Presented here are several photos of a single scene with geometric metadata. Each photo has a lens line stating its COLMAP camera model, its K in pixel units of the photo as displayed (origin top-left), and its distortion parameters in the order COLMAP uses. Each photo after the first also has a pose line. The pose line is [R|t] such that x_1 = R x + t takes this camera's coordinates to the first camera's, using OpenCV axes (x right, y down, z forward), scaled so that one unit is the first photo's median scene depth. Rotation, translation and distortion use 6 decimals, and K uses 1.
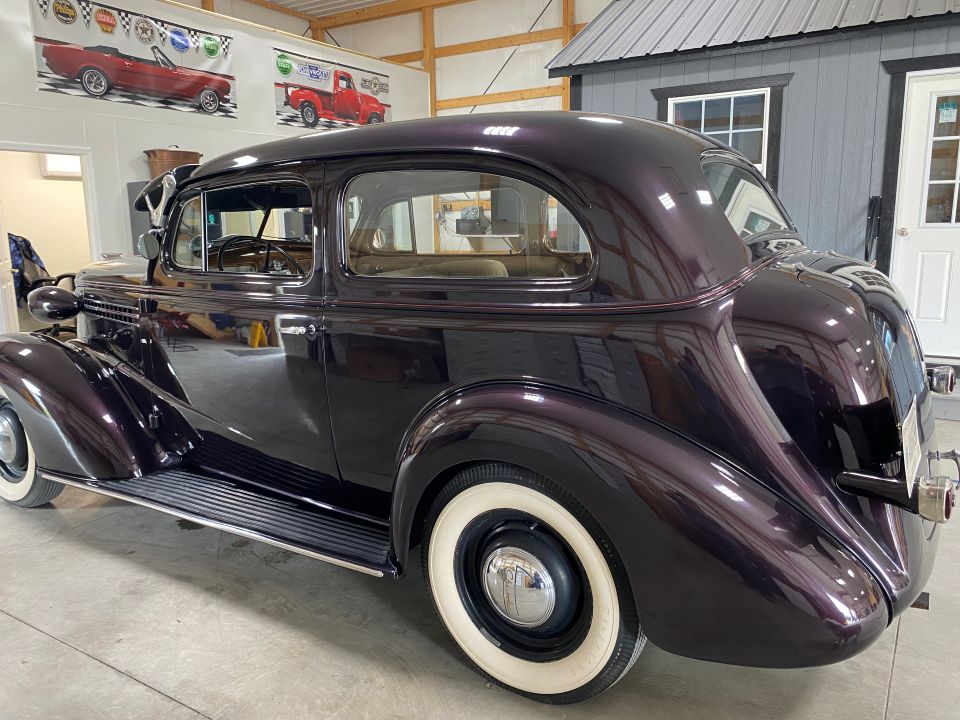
lens RADIAL K [[731.2, 0, 478.5], [0, 731.2, 353.5], [0, 0, 1]] dist [-0.000319, 0.003231]
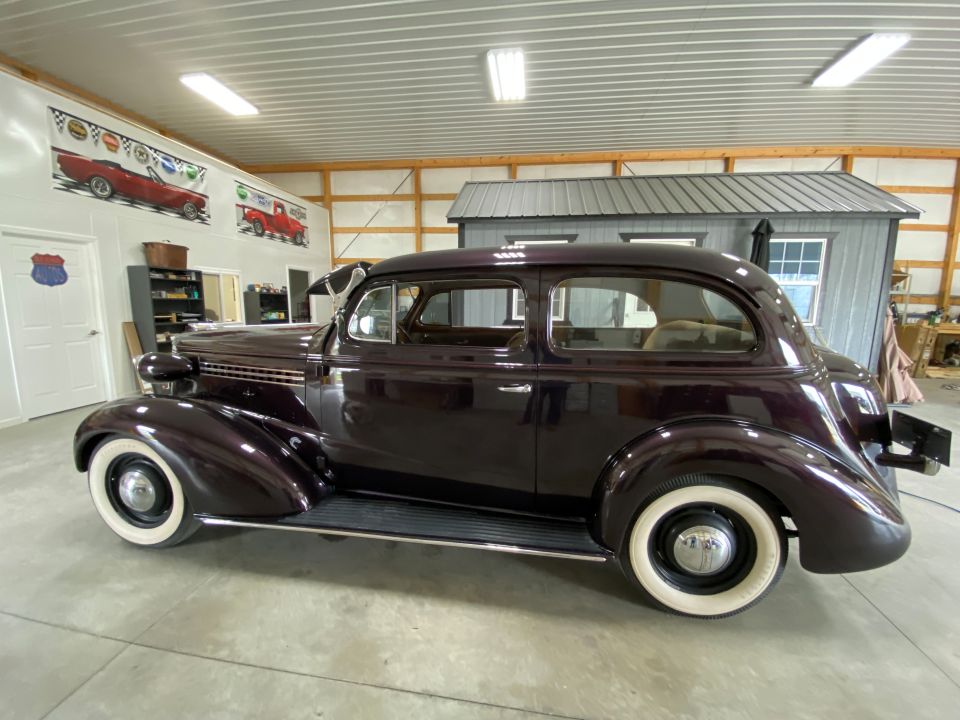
lens RADIAL K [[390.5, 0, 478.3], [0, 390.5, 361.9], [0, 0, 1]] dist [0.012895, -0.017464]
pose [[0.915151, -0.030656, 0.401944, -0.193513], [0.040807, 0.999027, -0.016714, -0.023629], [-0.401040, 0.031698, 0.915512, 0.114329]]
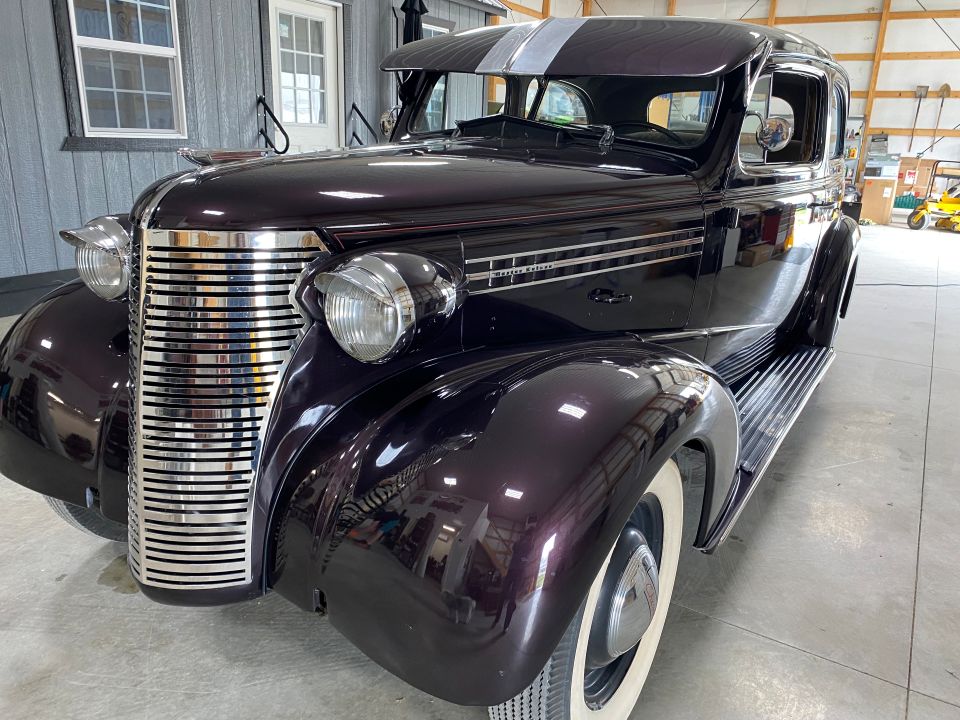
lens RADIAL K [[722.7, 0, 481.4], [0, 722.7, 386.2], [0, 0, 1]] dist [-0.013332, 0.000516]
pose [[0.001949, -0.312395, 0.949950, -0.481273], [0.136642, 0.941125, 0.309213, -0.066872], [-0.990619, 0.129201, 0.044521, 0.494641]]
